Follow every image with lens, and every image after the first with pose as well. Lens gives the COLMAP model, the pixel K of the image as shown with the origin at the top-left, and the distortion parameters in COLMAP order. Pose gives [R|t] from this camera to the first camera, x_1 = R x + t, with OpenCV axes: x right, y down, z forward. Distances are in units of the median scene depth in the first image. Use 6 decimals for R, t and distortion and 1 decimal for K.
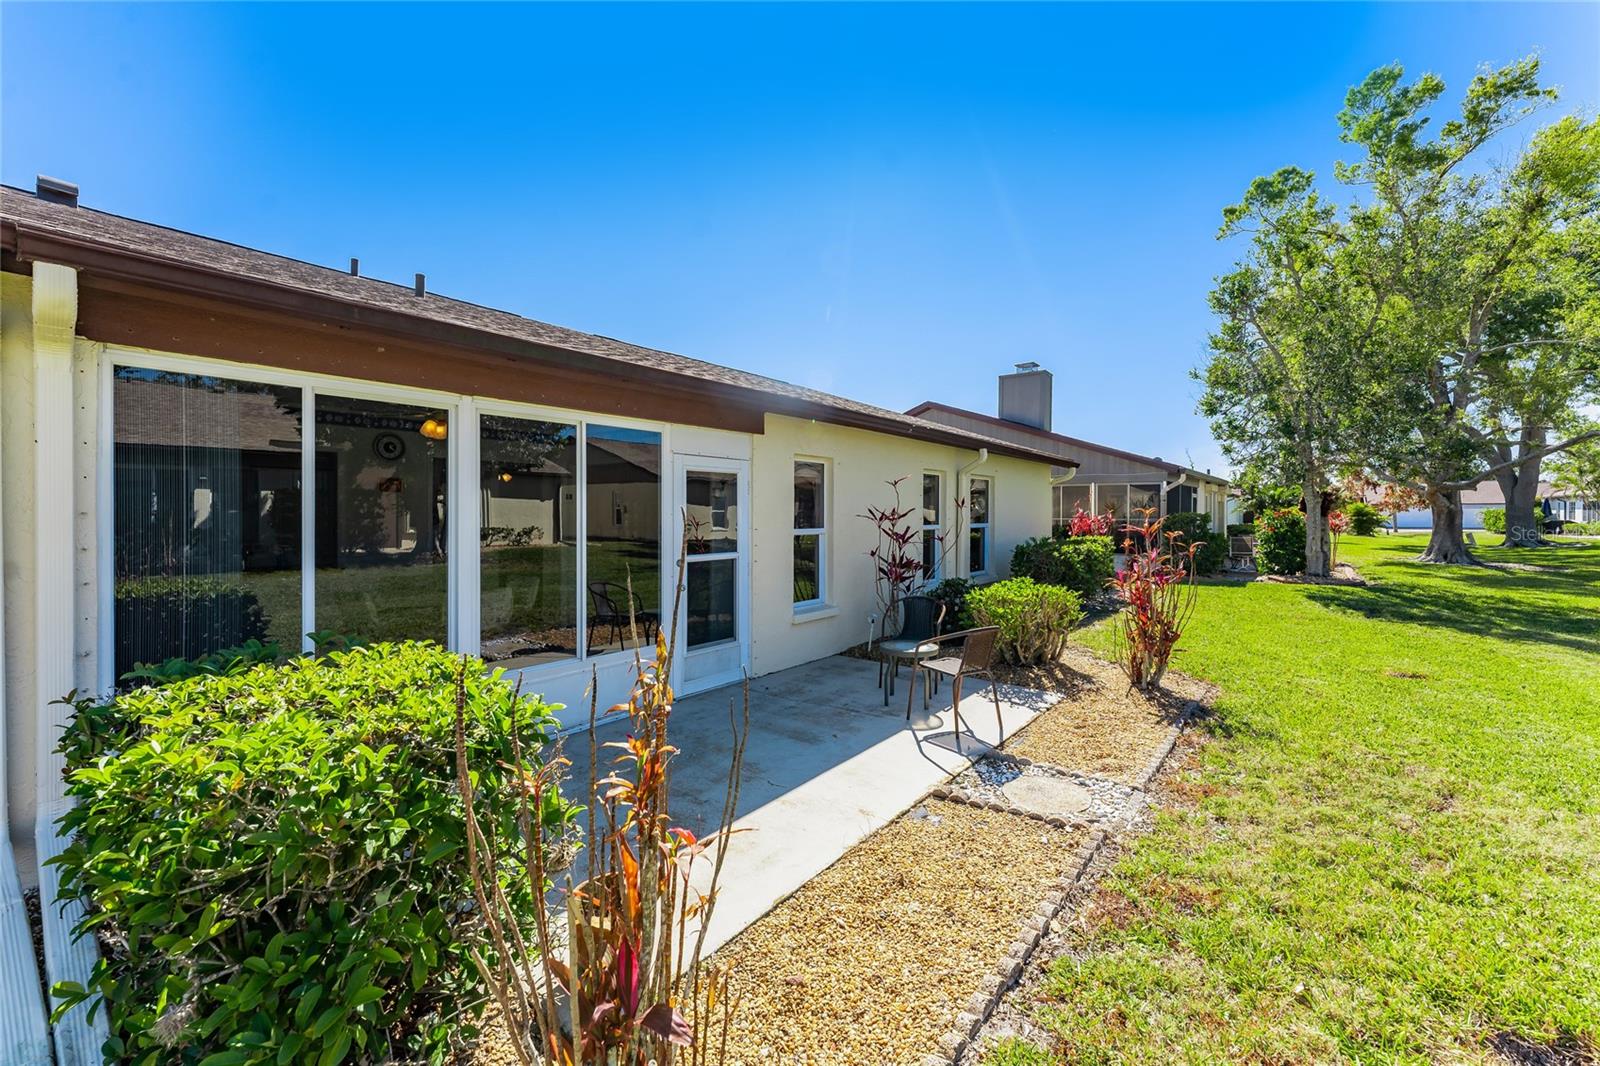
lens RADIAL K [[658.6, 0, 798.9], [0, 658.6, 518.2], [0, 0, 1]] dist [-0.013293, -0.000196]
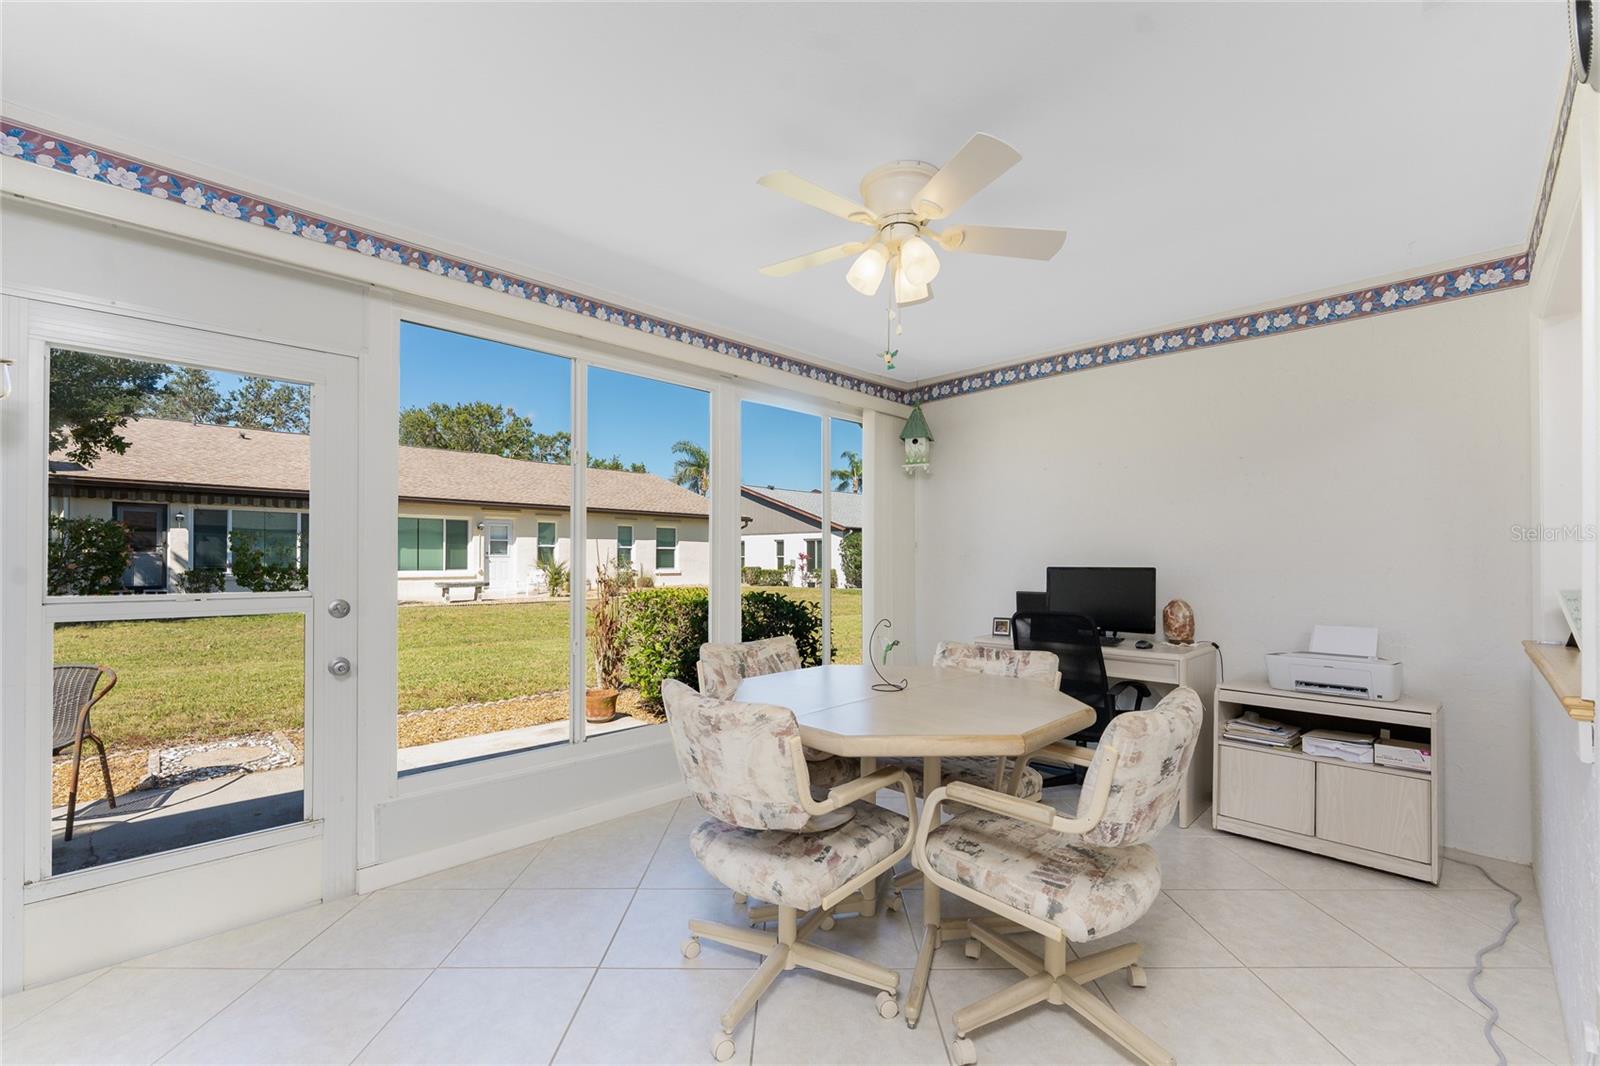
lens RADIAL K [[678.2, 0, 788.8], [0, 678.2, 552.7], [0, 0, 1]] dist [-0.000506, 0.000312]
pose [[-0.992688, 0.001310, 0.120700, -0.533401], [0.000880, 0.999993, -0.003619, 0.038329], [-0.120704, -0.003486, -0.992682, 1.428455]]
